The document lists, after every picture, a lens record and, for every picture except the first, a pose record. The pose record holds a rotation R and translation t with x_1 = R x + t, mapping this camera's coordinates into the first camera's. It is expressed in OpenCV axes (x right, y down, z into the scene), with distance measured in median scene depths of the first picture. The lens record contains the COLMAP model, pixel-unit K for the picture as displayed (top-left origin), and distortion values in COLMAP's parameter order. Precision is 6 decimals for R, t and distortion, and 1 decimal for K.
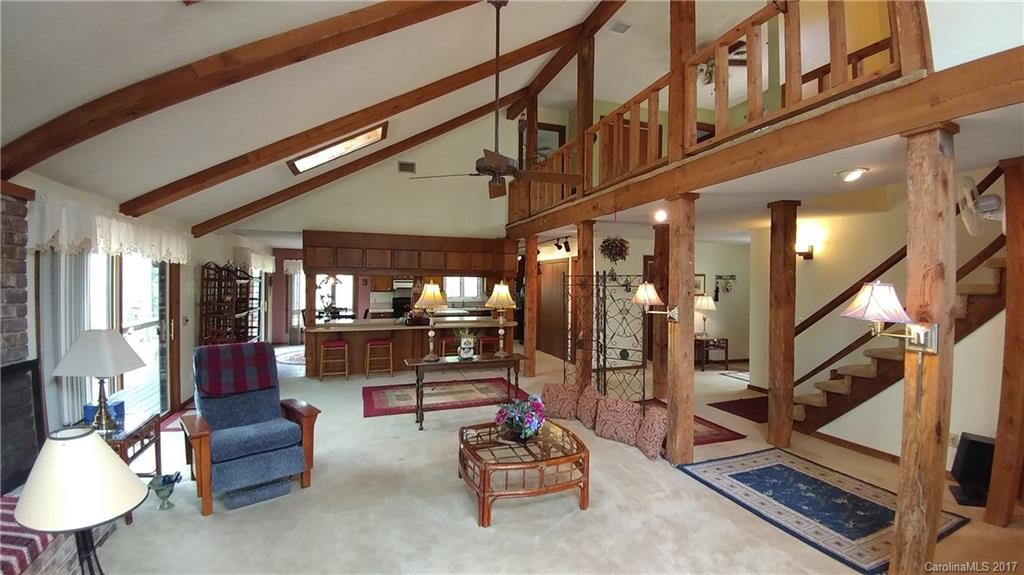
lens RADIAL K [[435.2, 0, 518.3], [0, 435.2, 284.6], [0, 0, 1]] dist [-0.018933, -0.014184]
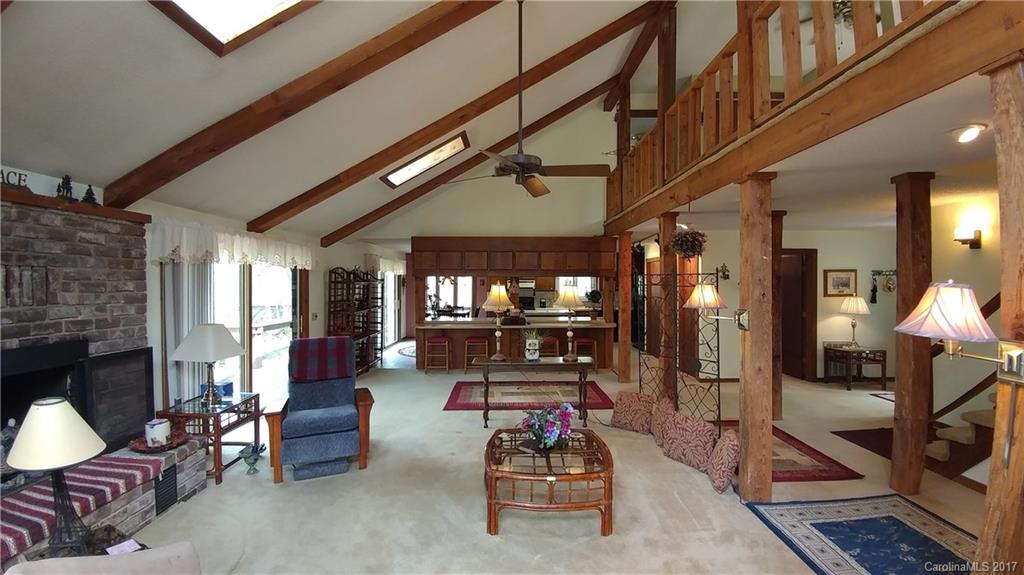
lens RADIAL K [[435.2, 0, 497.9], [0, 435.2, 281.8], [0, 0, 1]] dist [-0.018933, -0.014184]
pose [[0.940022, -0.008777, -0.341001, 0.174988], [0.007029, 0.999955, -0.006360, -0.002859], [0.341041, 0.003581, 0.940041, 0.054007]]
